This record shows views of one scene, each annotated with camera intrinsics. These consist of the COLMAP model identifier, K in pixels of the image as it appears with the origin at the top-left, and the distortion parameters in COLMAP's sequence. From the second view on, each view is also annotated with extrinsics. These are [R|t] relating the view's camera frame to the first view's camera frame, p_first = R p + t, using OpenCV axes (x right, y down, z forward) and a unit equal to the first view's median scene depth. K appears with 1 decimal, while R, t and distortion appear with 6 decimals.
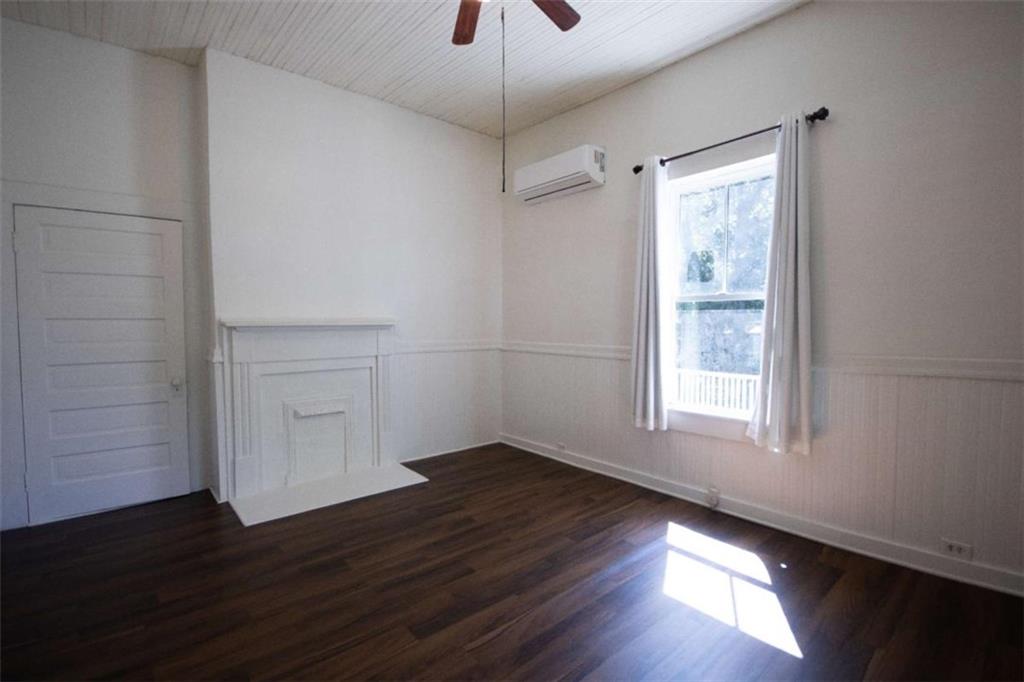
lens RADIAL K [[482.0, 0, 507.5], [0, 482.0, 342.5], [0, 0, 1]] dist [0.001169, -0.000515]
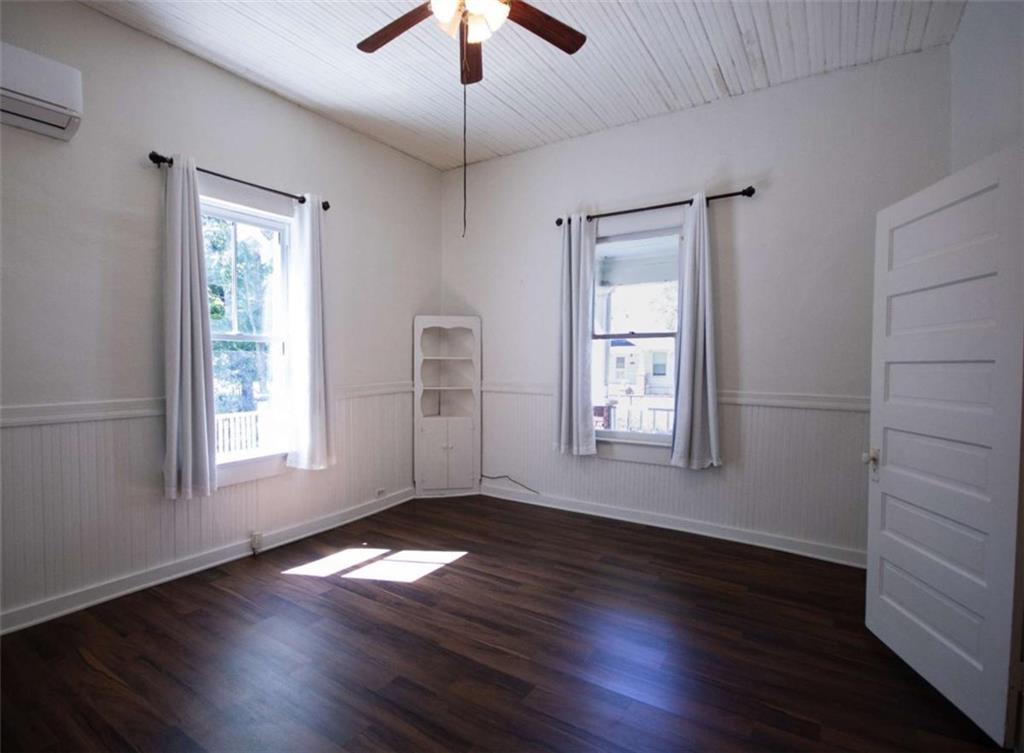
lens RADIAL K [[508.9, 0, 482.3], [0, 508.9, 380.2], [0, 0, 1]] dist [0.001521, 0.000403]
pose [[-0.253869, -0.035510, 0.966587, -0.785276], [0.042901, 0.997929, 0.047929, -0.042600], [-0.966287, 0.053635, -0.251820, 0.918123]]
